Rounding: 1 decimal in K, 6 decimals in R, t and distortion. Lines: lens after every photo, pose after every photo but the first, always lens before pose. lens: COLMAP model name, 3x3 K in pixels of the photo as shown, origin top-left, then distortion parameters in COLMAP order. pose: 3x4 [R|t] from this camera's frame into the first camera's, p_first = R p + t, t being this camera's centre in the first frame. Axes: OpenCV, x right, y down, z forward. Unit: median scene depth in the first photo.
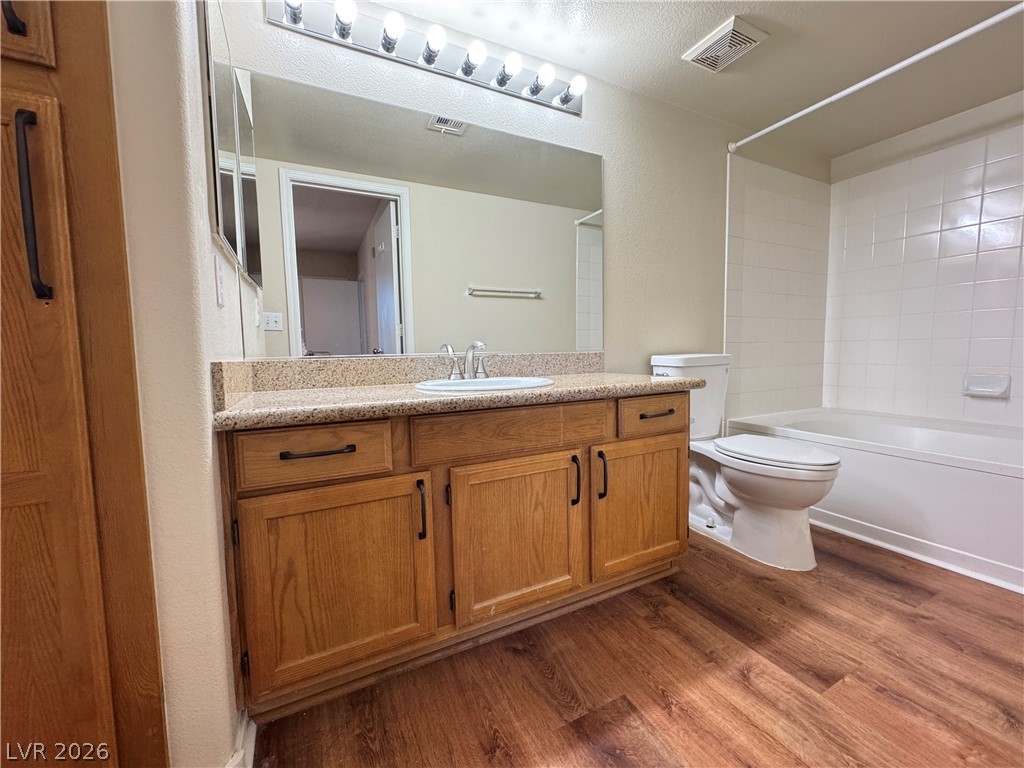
lens RADIAL K [[409.5, 0, 513.4], [0, 409.5, 380.6], [0, 0, 1]] dist [-0.001894, -0.000154]
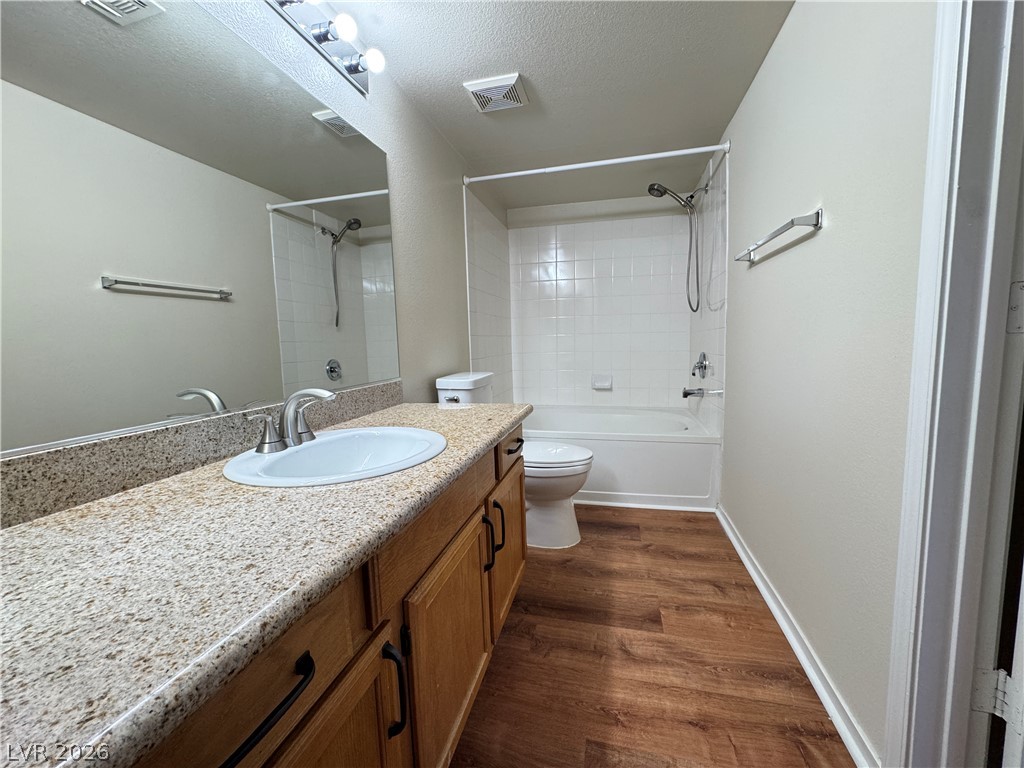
lens RADIAL K [[409.5, 0, 513.0], [0, 409.5, 381.5], [0, 0, 1]] dist [-0.001894, -0.000154]
pose [[0.655945, -0.076122, 0.750960, -0.361864], [0.072186, 0.996668, 0.037976, -0.105897], [-0.751349, 0.029298, 0.659255, 0.306157]]
